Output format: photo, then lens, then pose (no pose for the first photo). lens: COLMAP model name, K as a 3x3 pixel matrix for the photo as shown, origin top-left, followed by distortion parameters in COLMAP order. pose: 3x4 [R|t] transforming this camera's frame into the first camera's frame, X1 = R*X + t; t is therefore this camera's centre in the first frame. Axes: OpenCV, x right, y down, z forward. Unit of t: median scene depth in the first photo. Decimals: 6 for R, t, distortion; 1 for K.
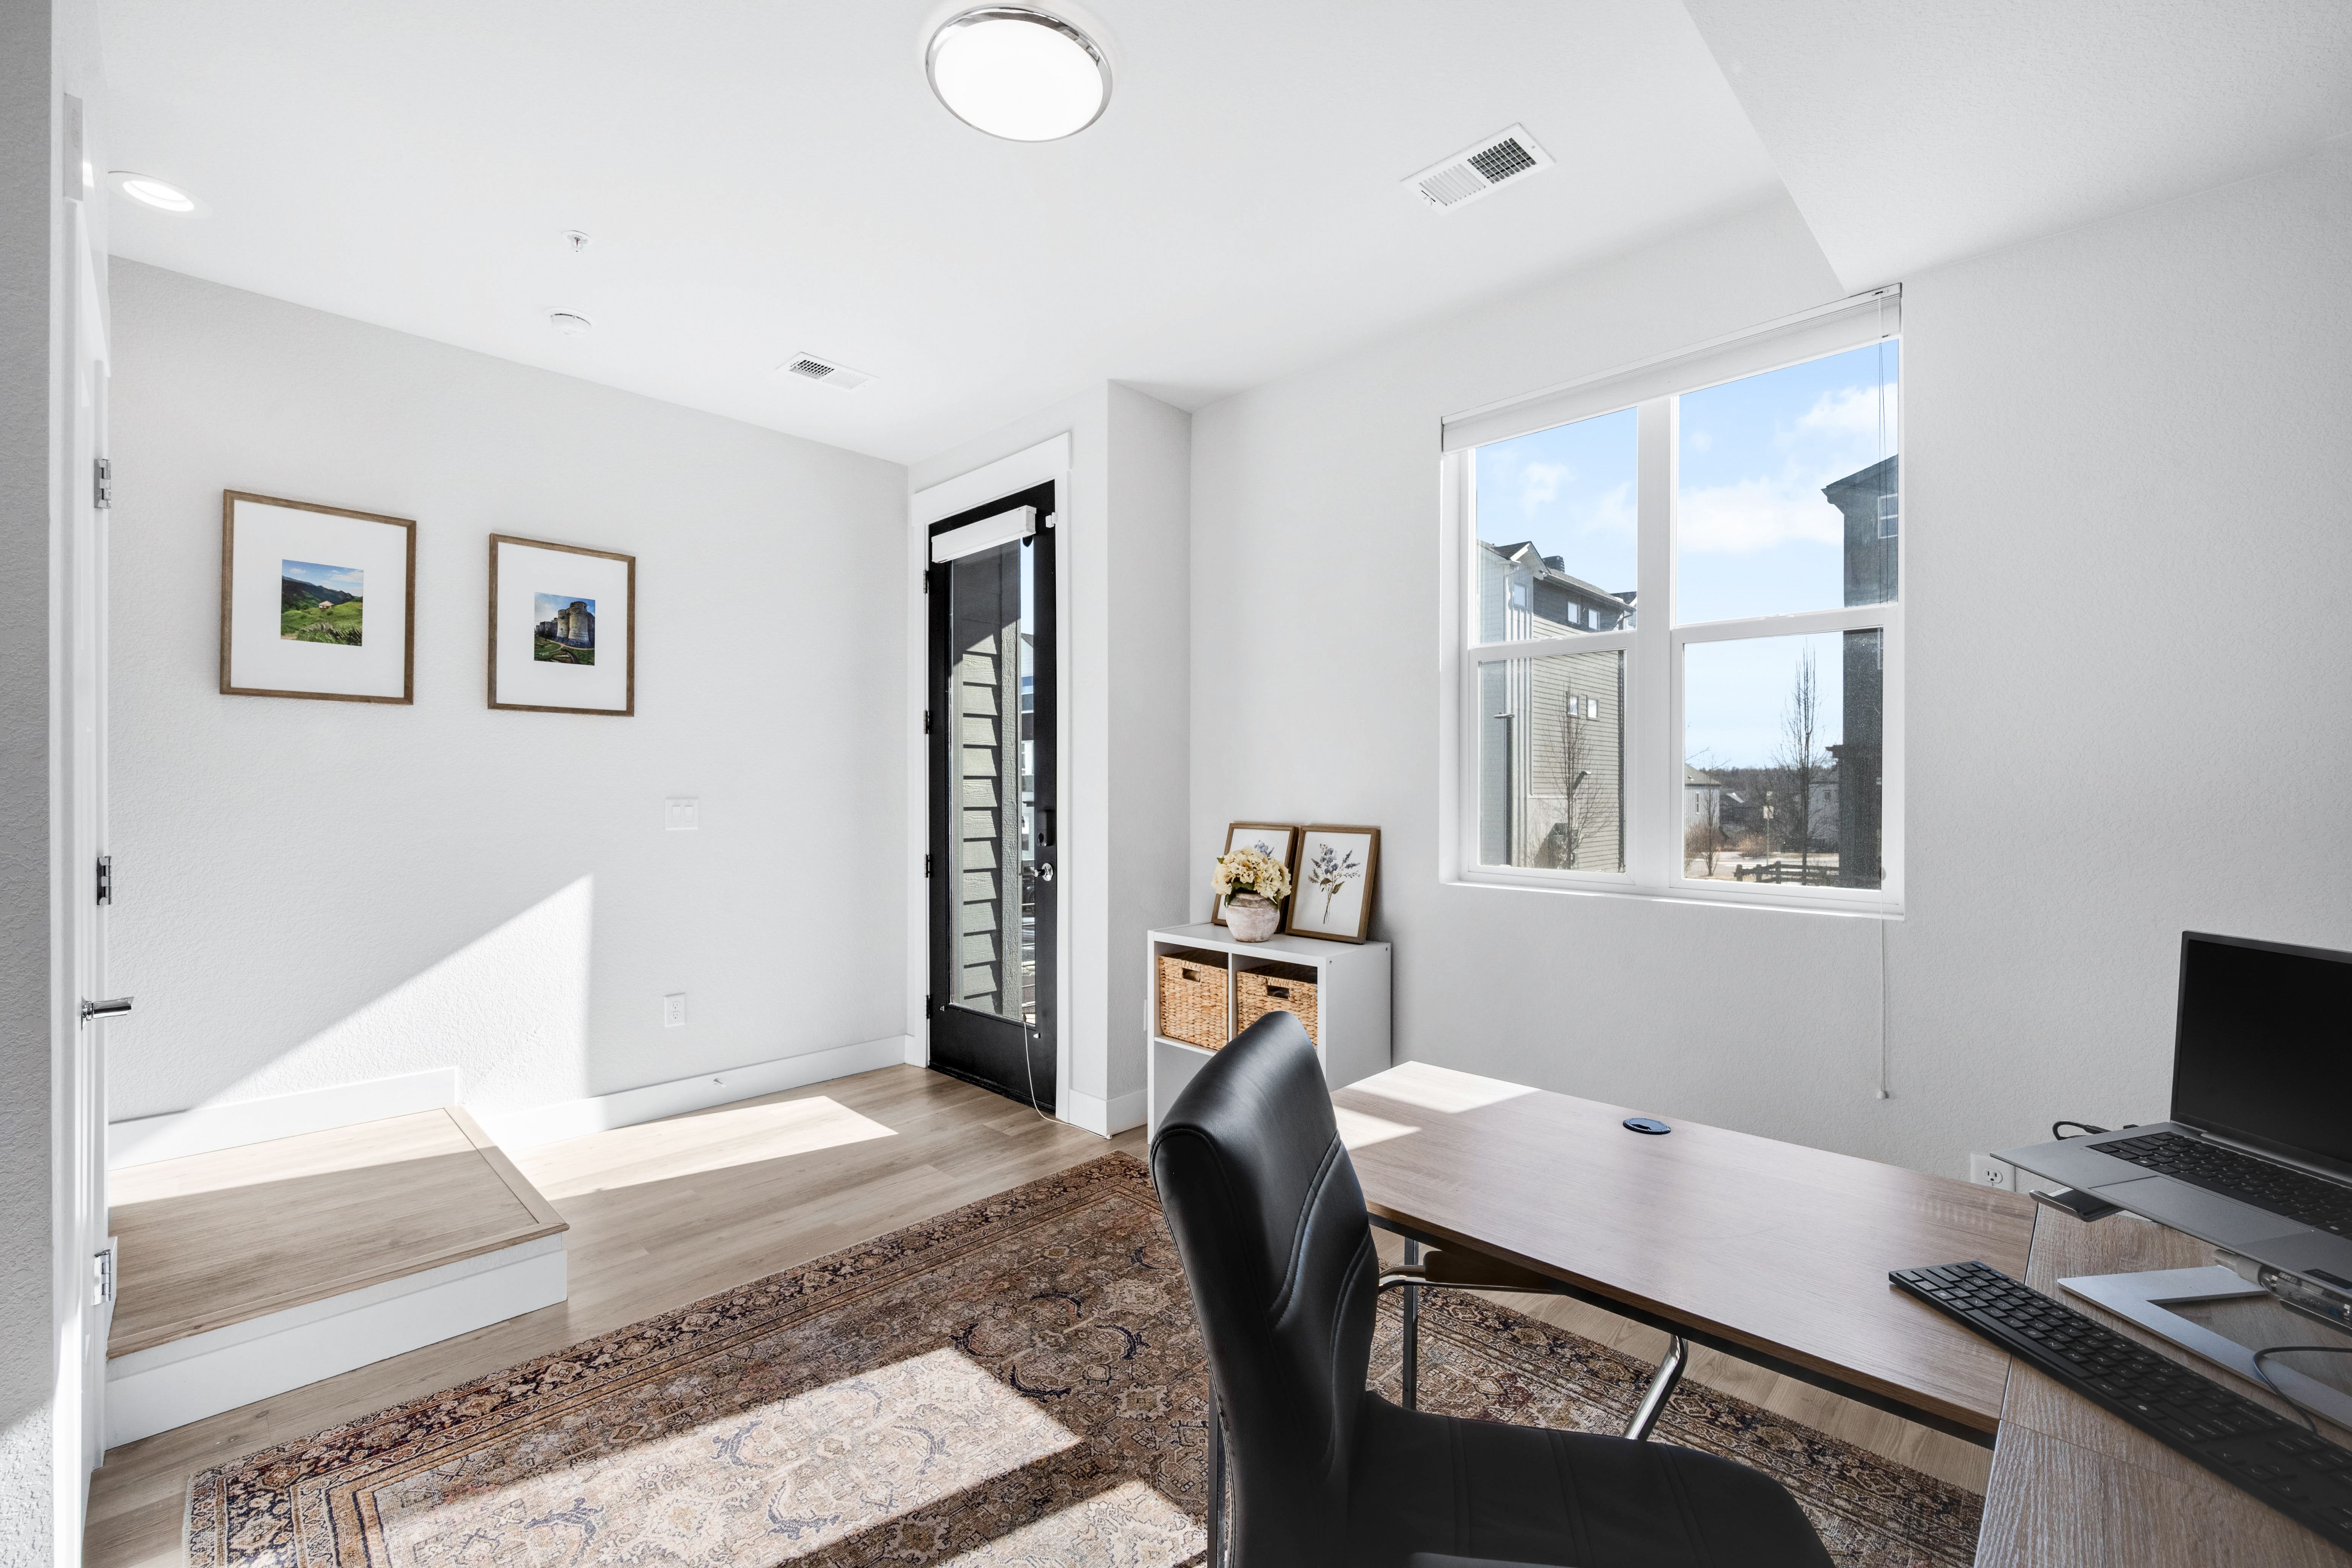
lens RADIAL K [[974.8, 0, 1162.5], [0, 974.8, 778.2], [0, 0, 1]] dist [-0.001466, -0.000024]
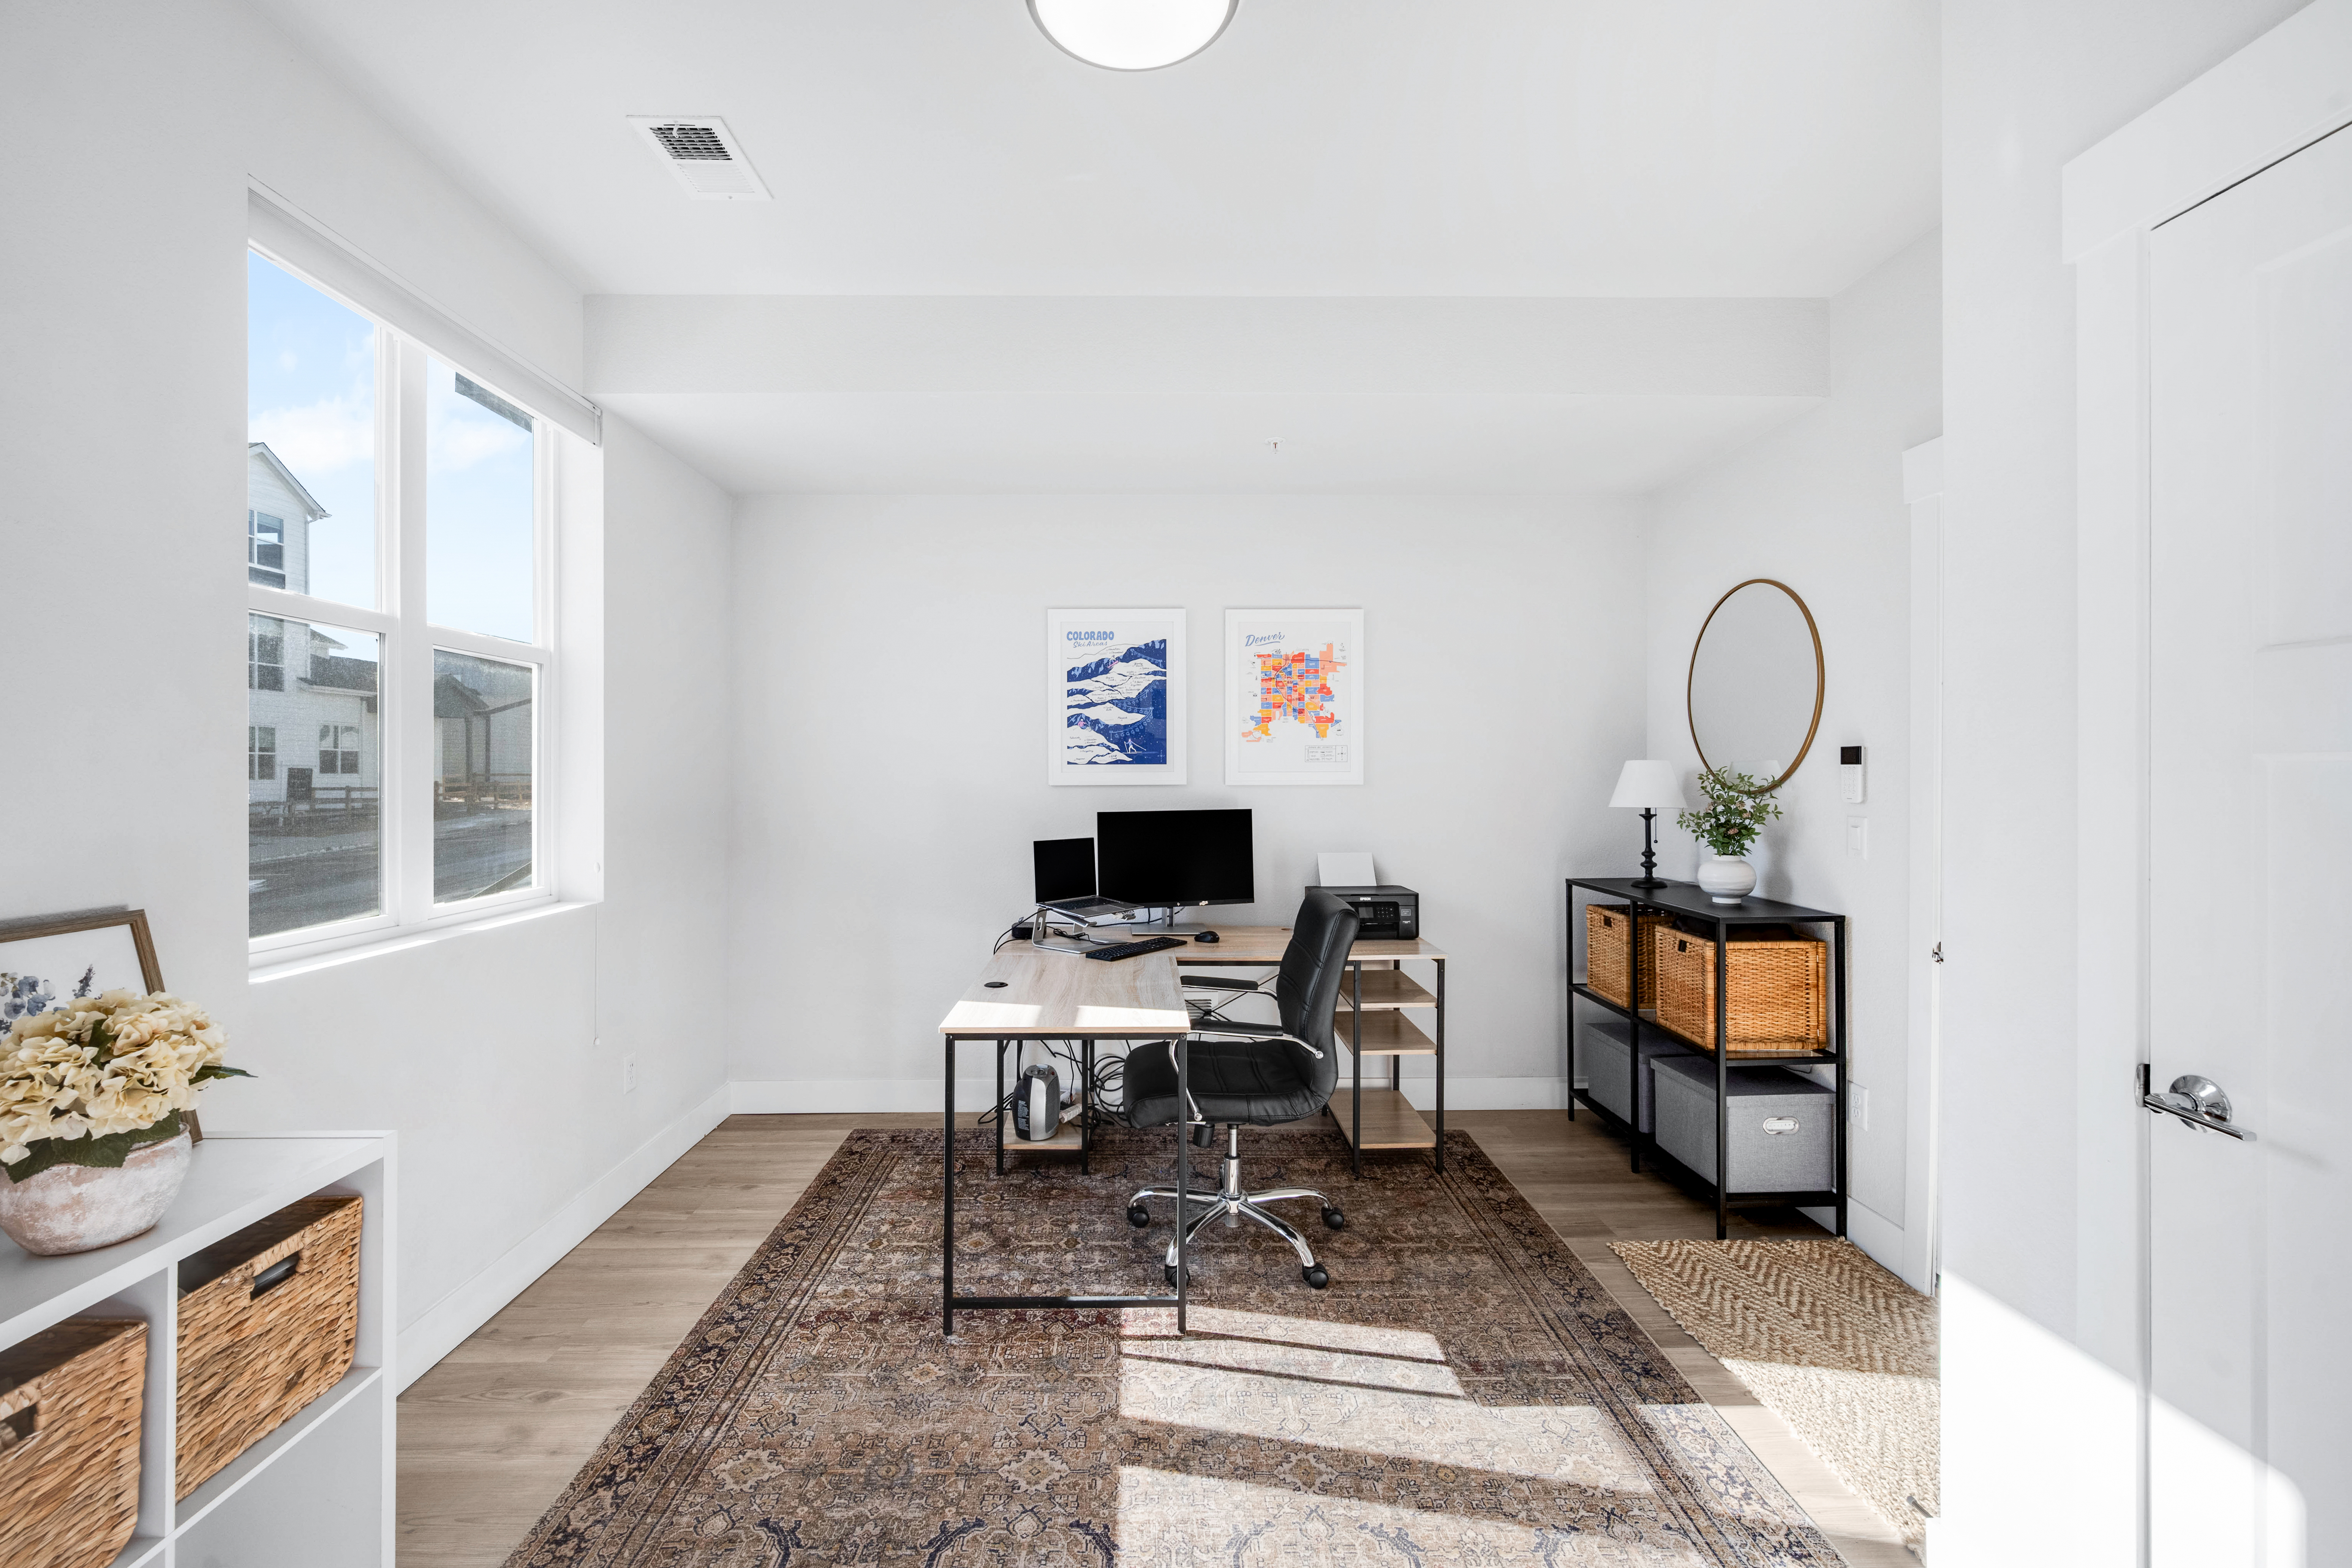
lens RADIAL K [[974.8, 0, 1164.1], [0, 974.8, 774.5], [0, 0, 1]] dist [-0.001466, -0.000024]
pose [[-0.715754, -0.001646, 0.698350, -0.838939], [-0.000805, 0.999999, 0.001532, -0.026407], [-0.698352, 0.000534, -0.715755, 1.752506]]
